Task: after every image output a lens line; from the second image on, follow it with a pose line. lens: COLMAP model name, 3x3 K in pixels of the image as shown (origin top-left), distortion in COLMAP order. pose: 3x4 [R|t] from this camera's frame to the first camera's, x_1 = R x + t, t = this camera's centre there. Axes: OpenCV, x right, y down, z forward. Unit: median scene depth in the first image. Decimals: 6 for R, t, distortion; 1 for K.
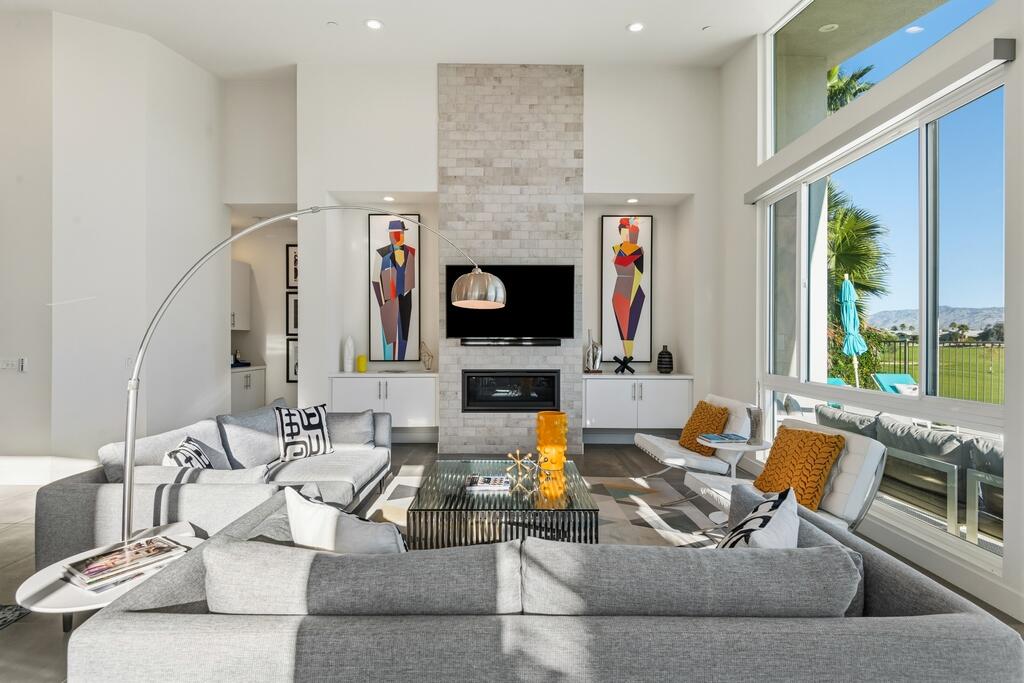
lens RADIAL K [[480.4, 0, 512.0], [0, 480.4, 341.5], [0, 0, 1]] dist [0.001765, -0.000593]
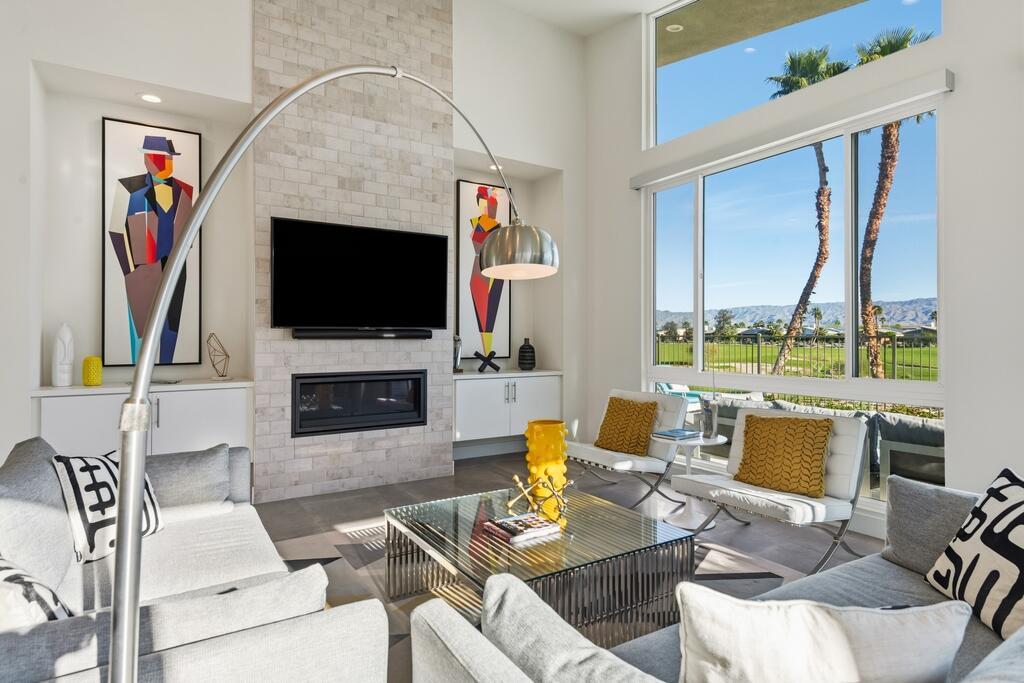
lens RADIAL K [[557.7, 0, 513.2], [0, 557.7, 335.0], [0, 0, 1]] dist [0.005205, -0.000958]
pose [[0.845412, 0.002241, 0.534110, -0.260582], [0.003128, 0.999953, -0.009146, 0.011689], [-0.534106, 0.009402, 0.845365, 0.167647]]
